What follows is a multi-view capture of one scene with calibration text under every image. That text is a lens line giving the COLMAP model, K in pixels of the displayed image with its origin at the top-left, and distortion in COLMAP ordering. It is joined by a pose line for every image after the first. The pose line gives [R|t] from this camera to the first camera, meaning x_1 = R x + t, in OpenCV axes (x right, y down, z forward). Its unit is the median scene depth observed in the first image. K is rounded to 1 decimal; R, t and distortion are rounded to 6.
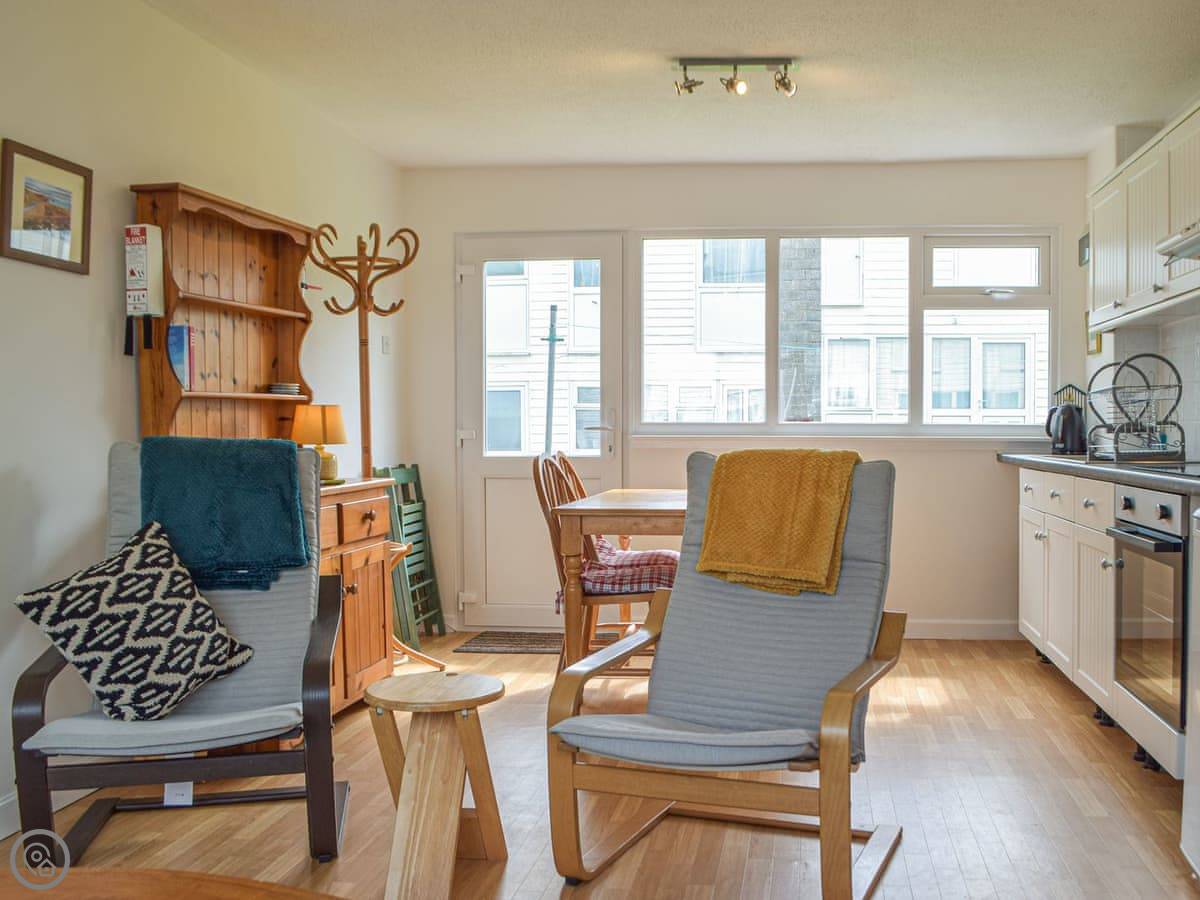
lens RADIAL K [[1167.9, 0, 687.4], [0, 1167.9, 478.6], [0, 0, 1]] dist [-0.069984, -0.013034]
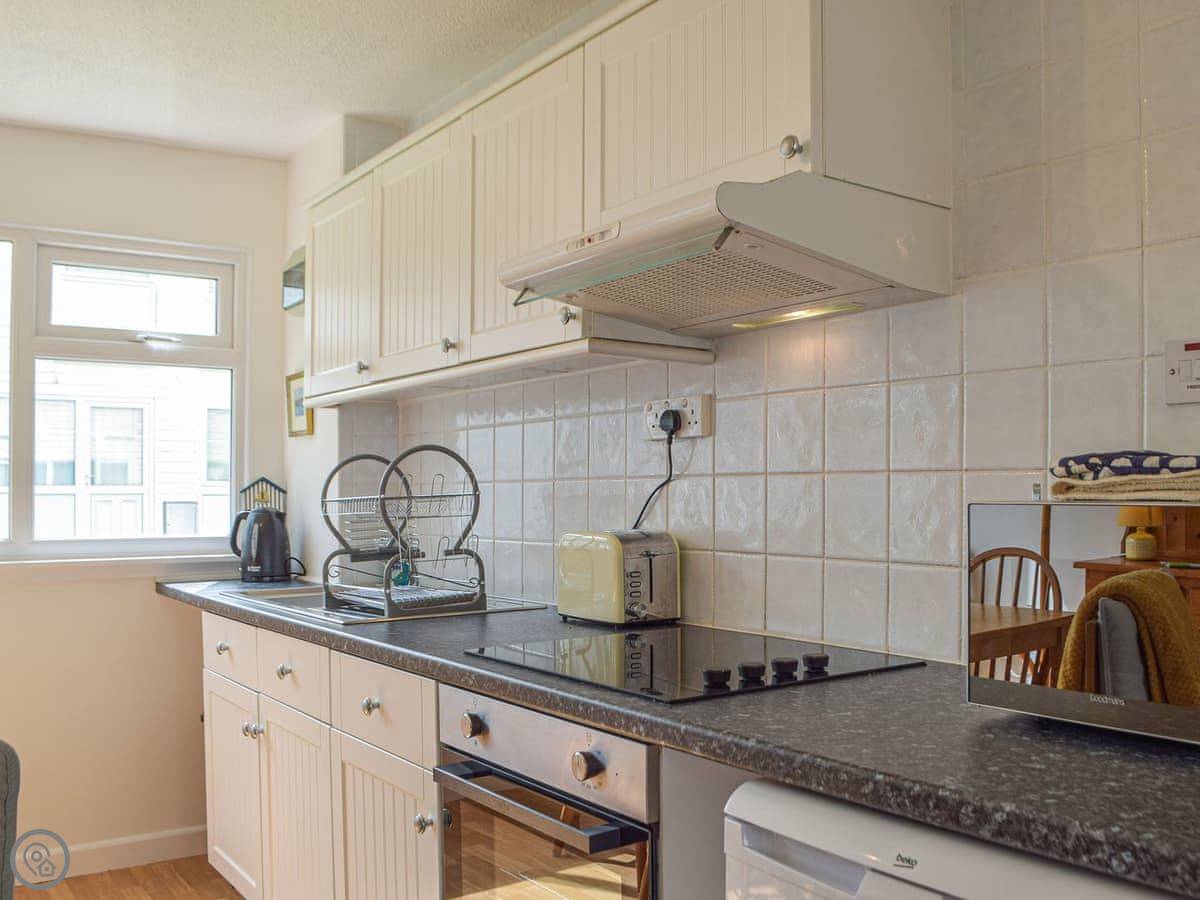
lens RADIAL K [[1167.9, 0, 687.4], [0, 1167.9, 478.6], [0, 0, 1]] dist [-0.069984, -0.013034]
pose [[0.739278, 0.005709, 0.673377, 0.054965], [0.033610, 0.998405, -0.045363, -0.045533], [-0.672562, 0.056168, 0.737907, 0.348799]]
